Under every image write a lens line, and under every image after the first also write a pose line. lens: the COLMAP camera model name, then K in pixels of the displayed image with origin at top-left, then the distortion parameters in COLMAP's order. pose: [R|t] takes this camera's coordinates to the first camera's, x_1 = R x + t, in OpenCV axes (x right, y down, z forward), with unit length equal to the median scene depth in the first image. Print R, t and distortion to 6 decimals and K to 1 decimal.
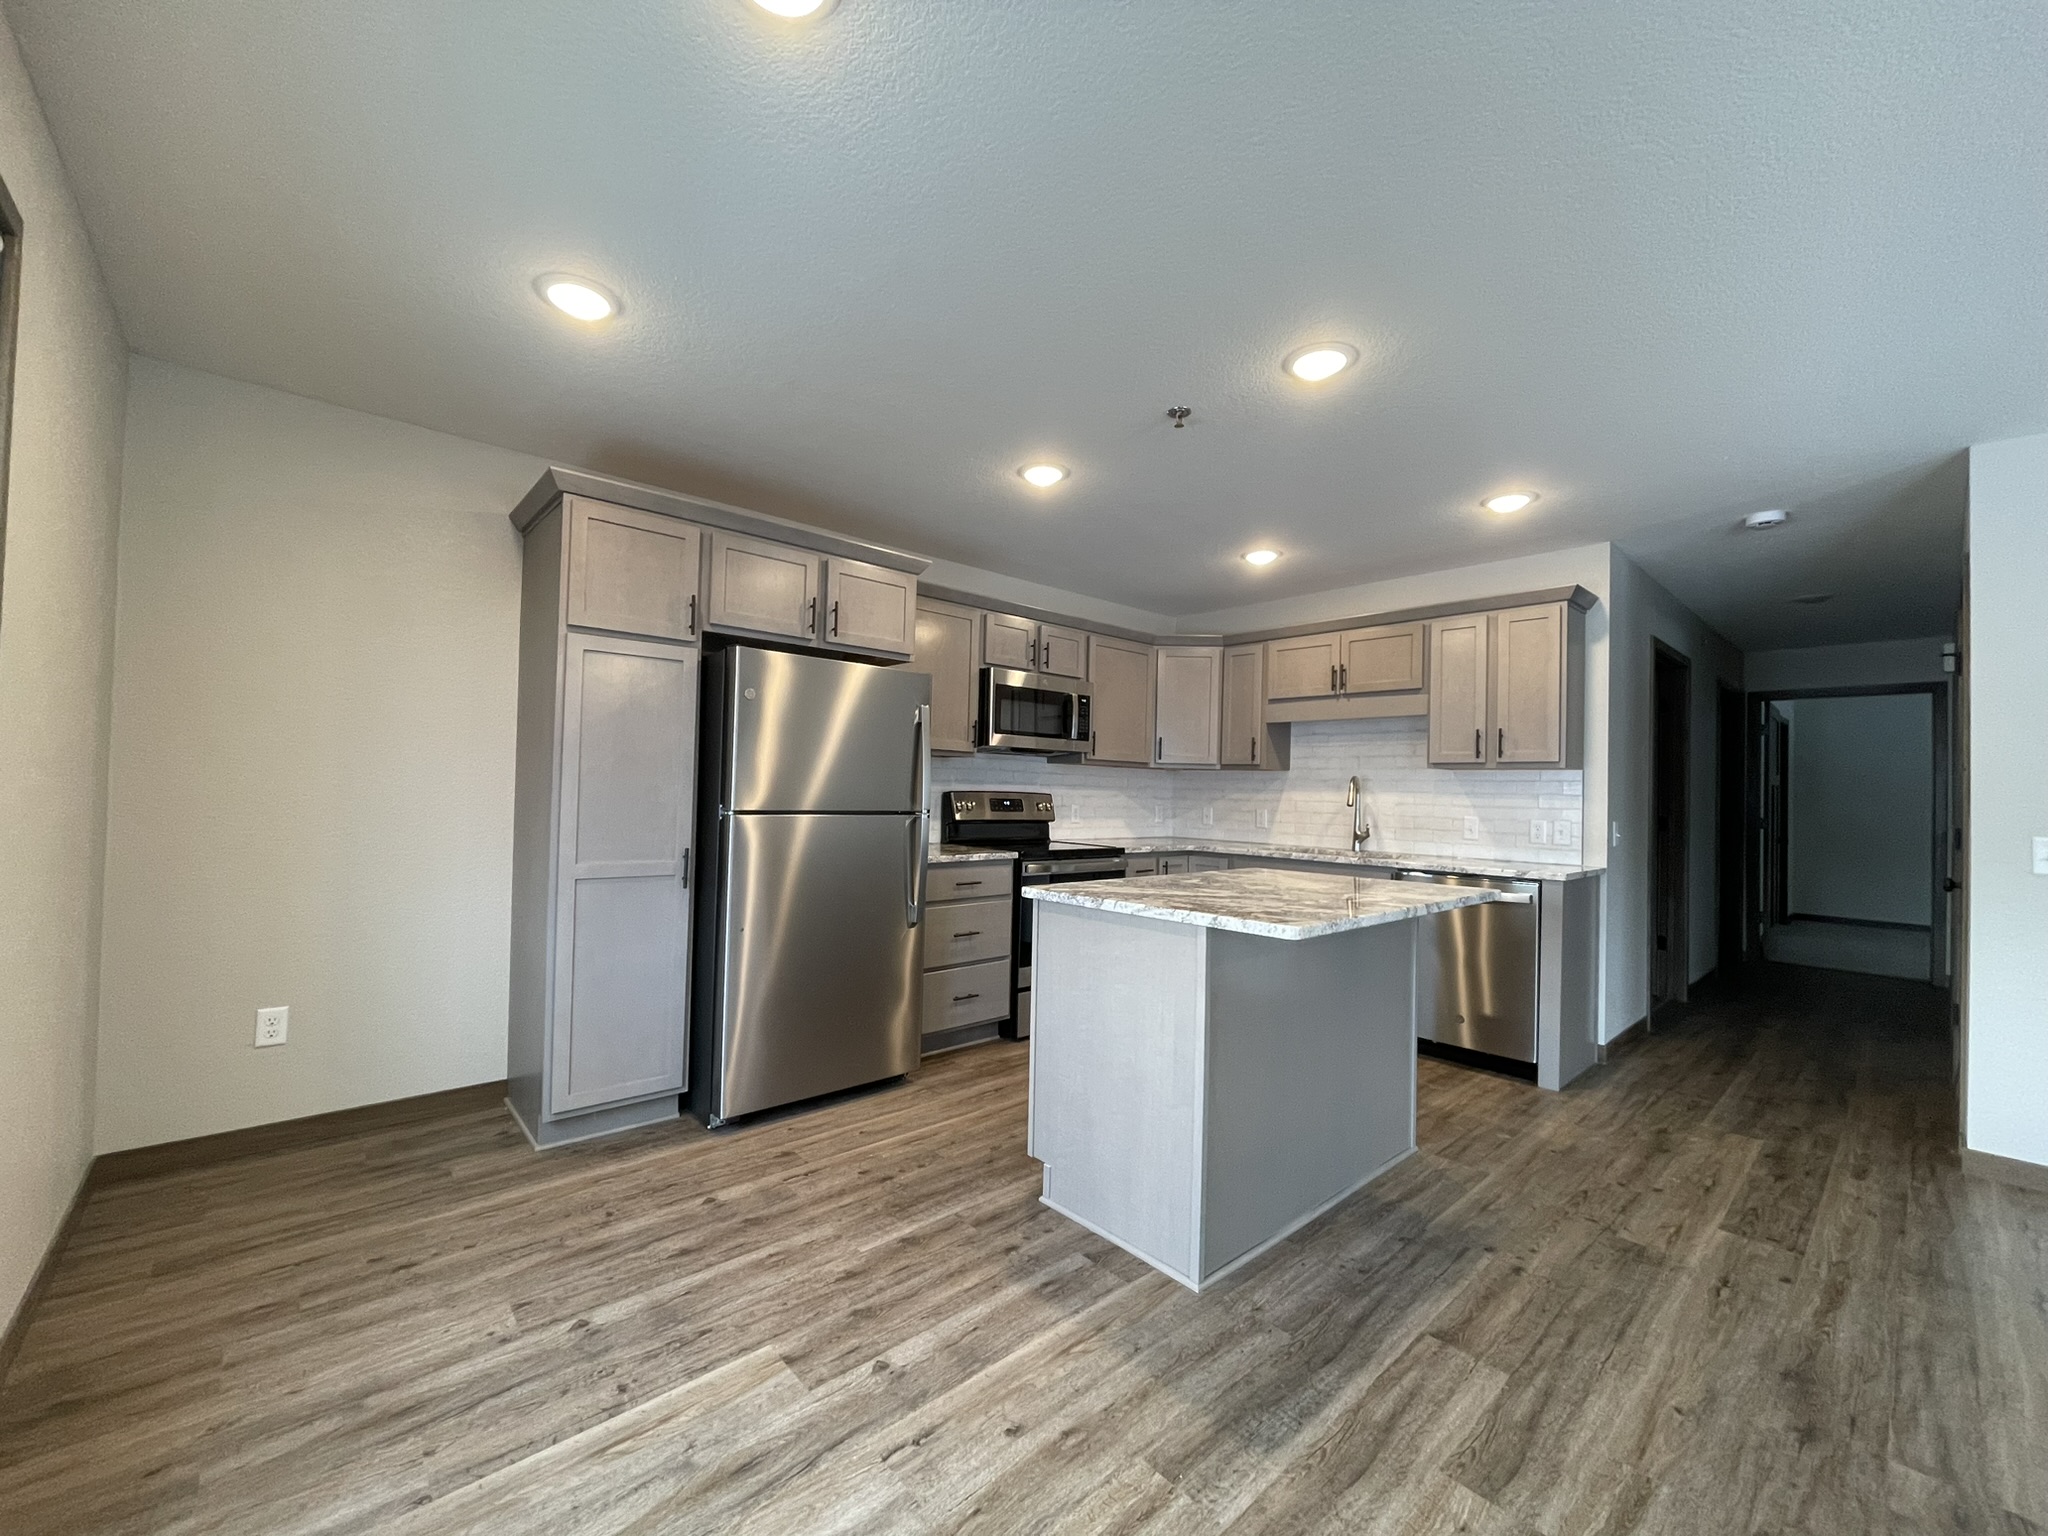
lens RADIAL K [[820.9, 0, 1019.6], [0, 820.9, 777.3], [0, 0, 1]] dist [-0.002314, -0.000222]
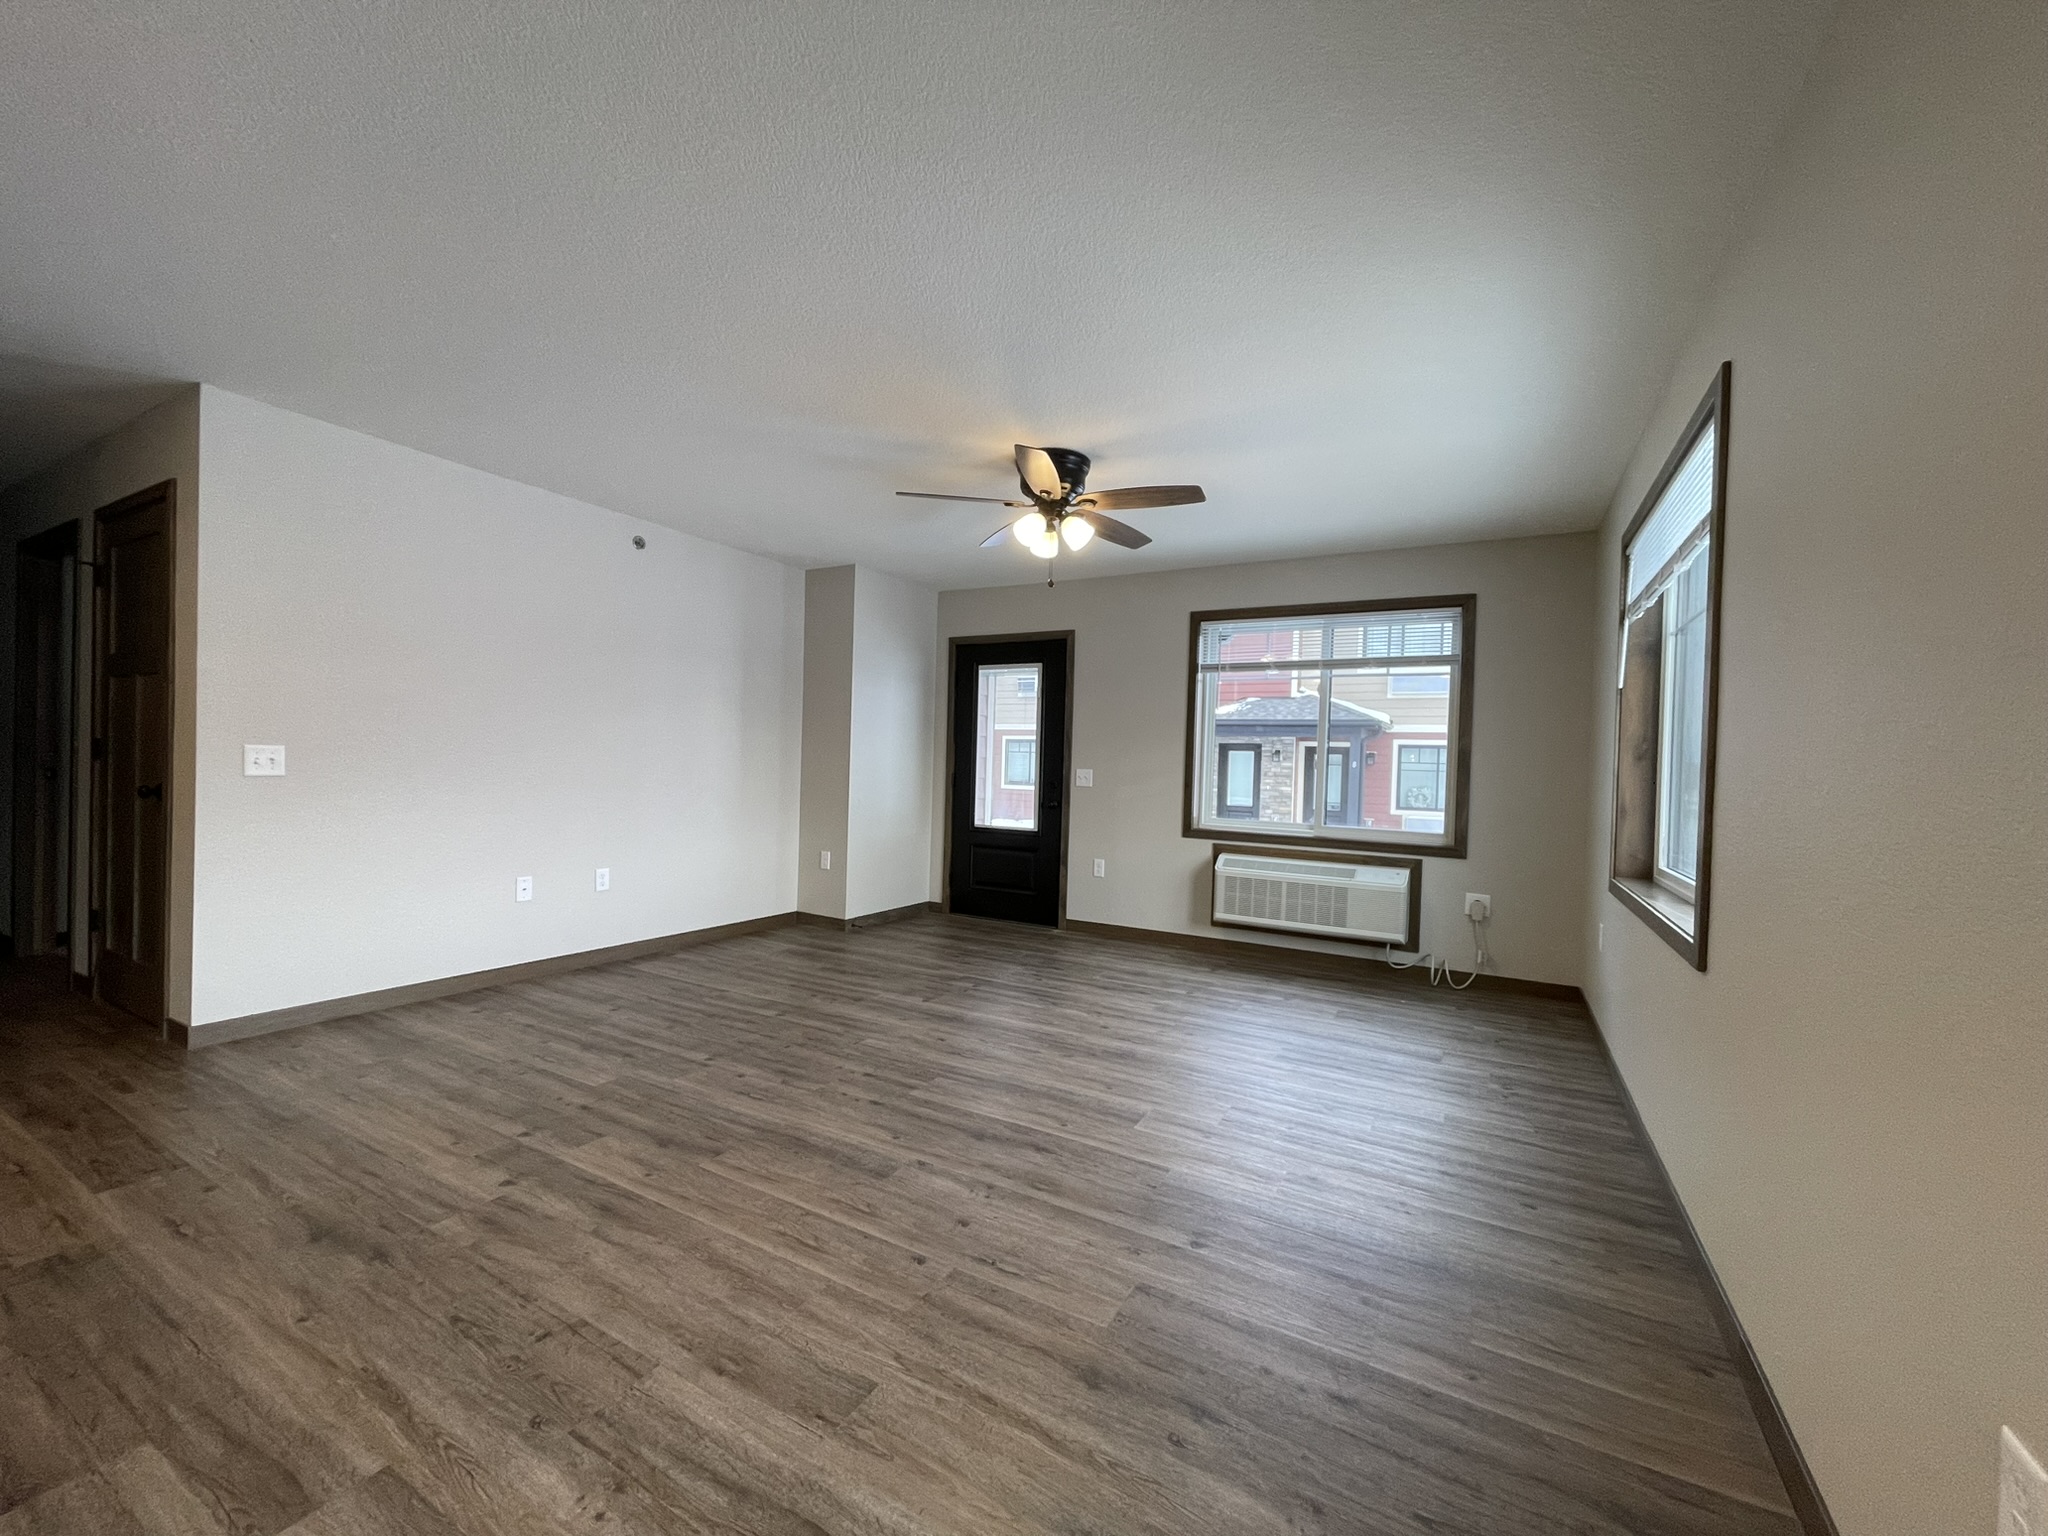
lens RADIAL K [[820.9, 0, 1019.6], [0, 820.9, 777.3], [0, 0, 1]] dist [-0.002314, -0.000222]
pose [[-0.318937, -0.048925, 0.946512, -0.211217], [-0.053990, 0.997983, 0.033393, 0.017966], [-0.946237, -0.040452, -0.320935, 0.283578]]
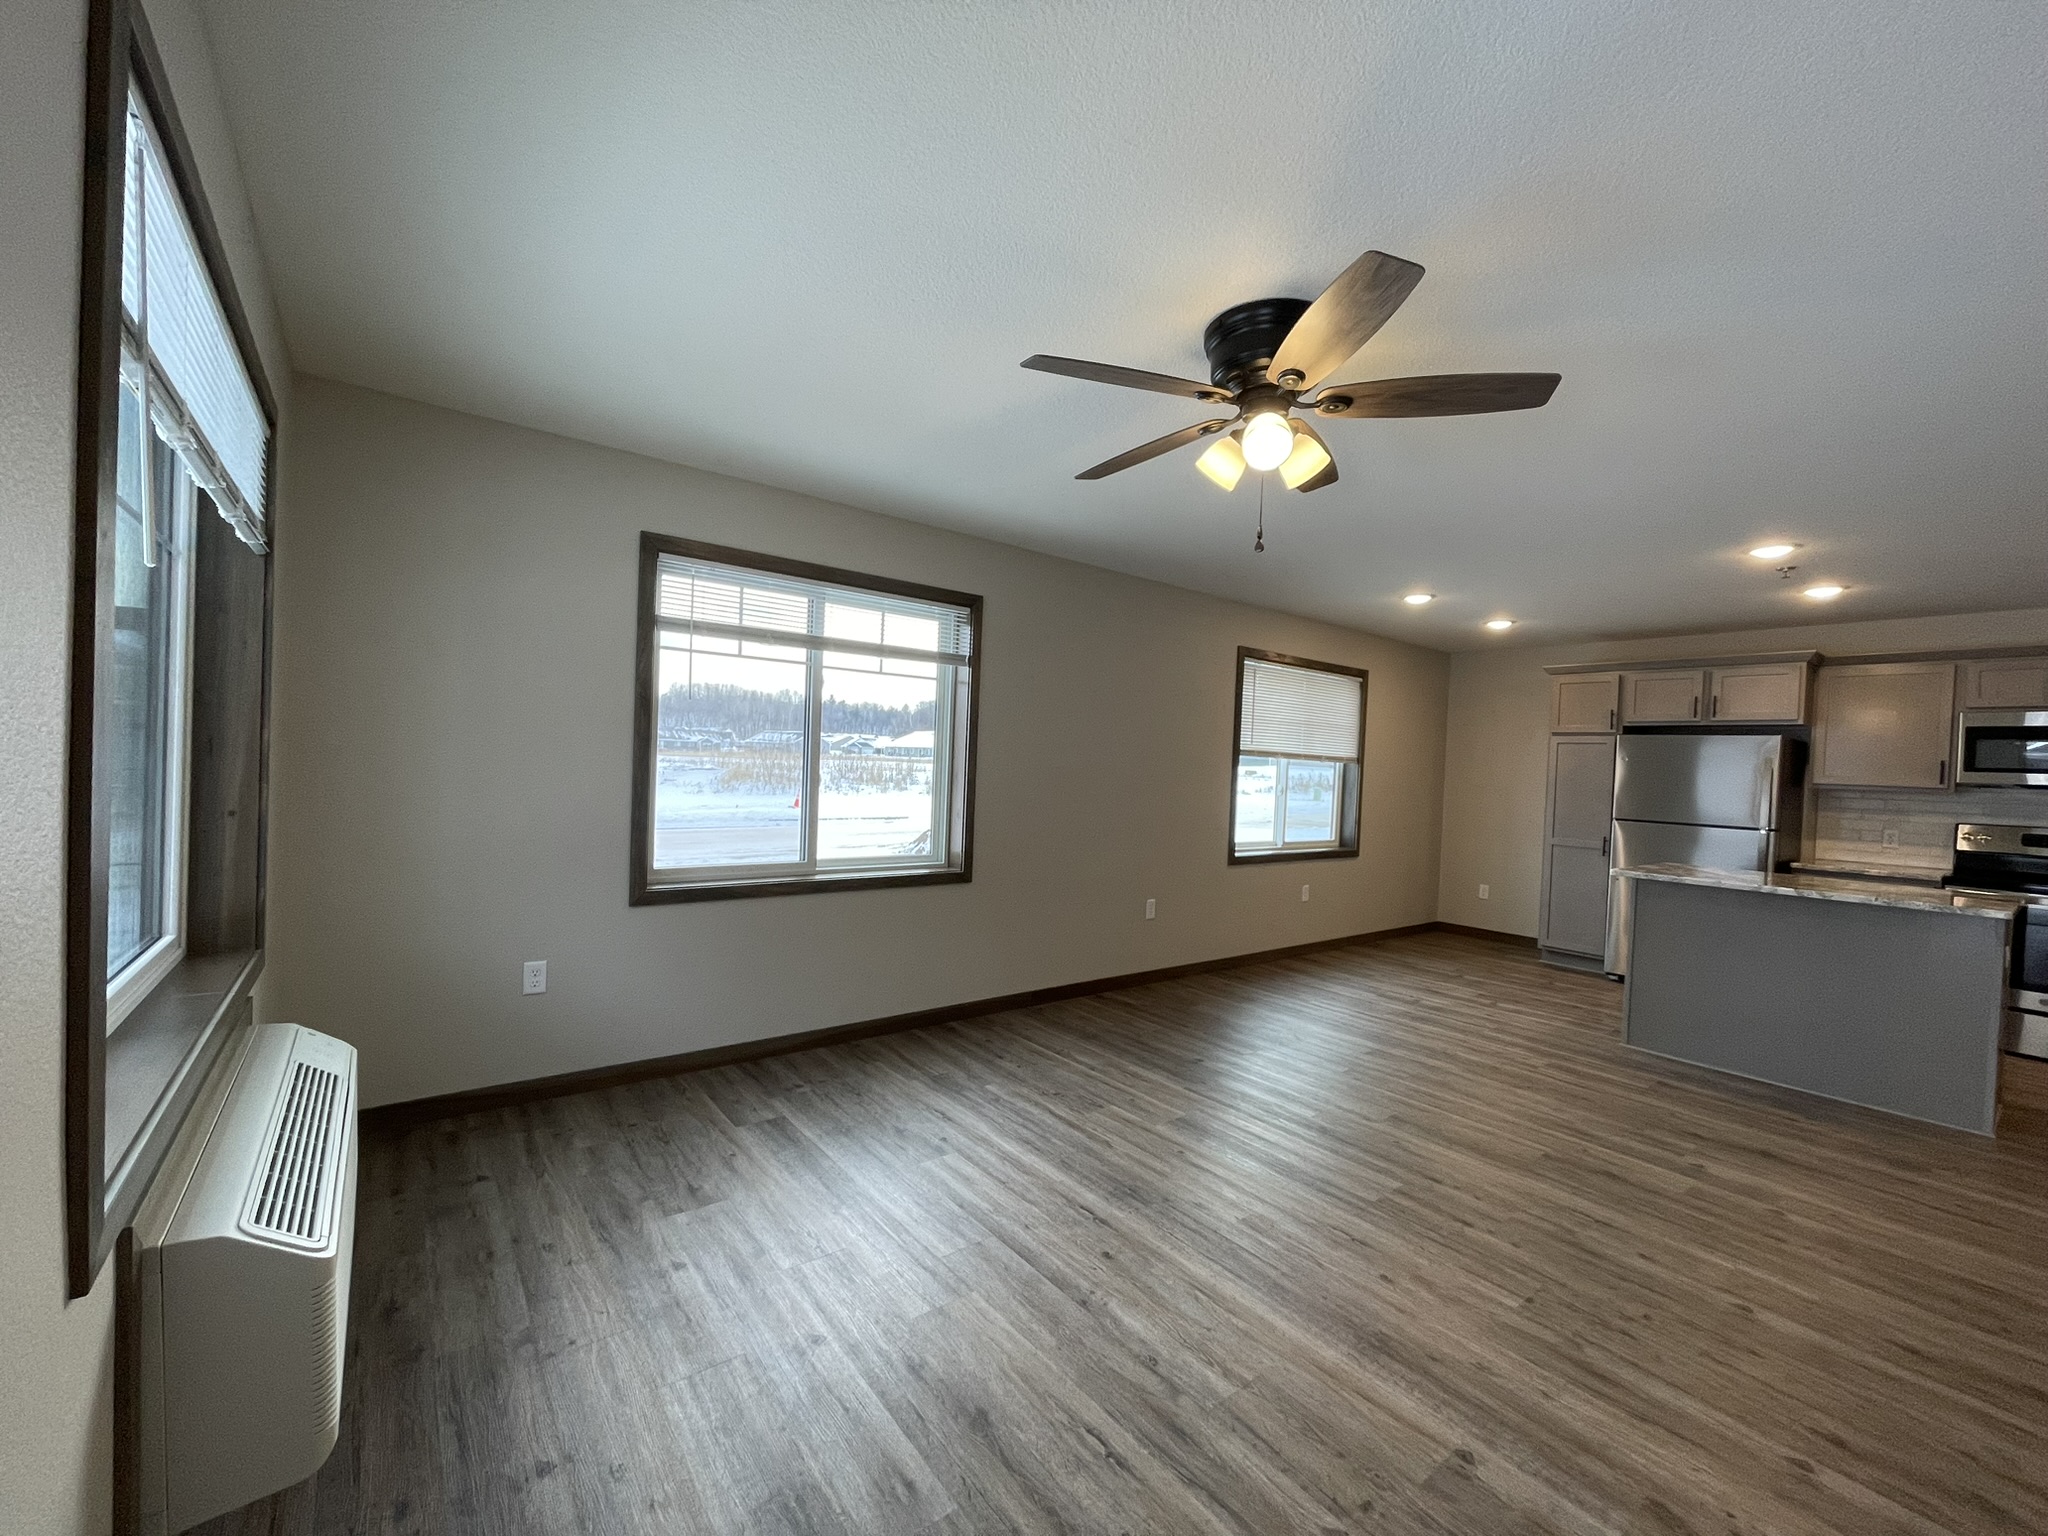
lens RADIAL K [[820.9, 0, 1019.6], [0, 820.9, 777.3], [0, 0, 1]] dist [-0.002314, -0.000222]
pose [[-0.071946, -0.009820, -0.997360, 1.623145], [-0.026048, 0.999629, -0.007963, -0.004336], [0.997068, 0.025406, -0.072175, -0.273341]]
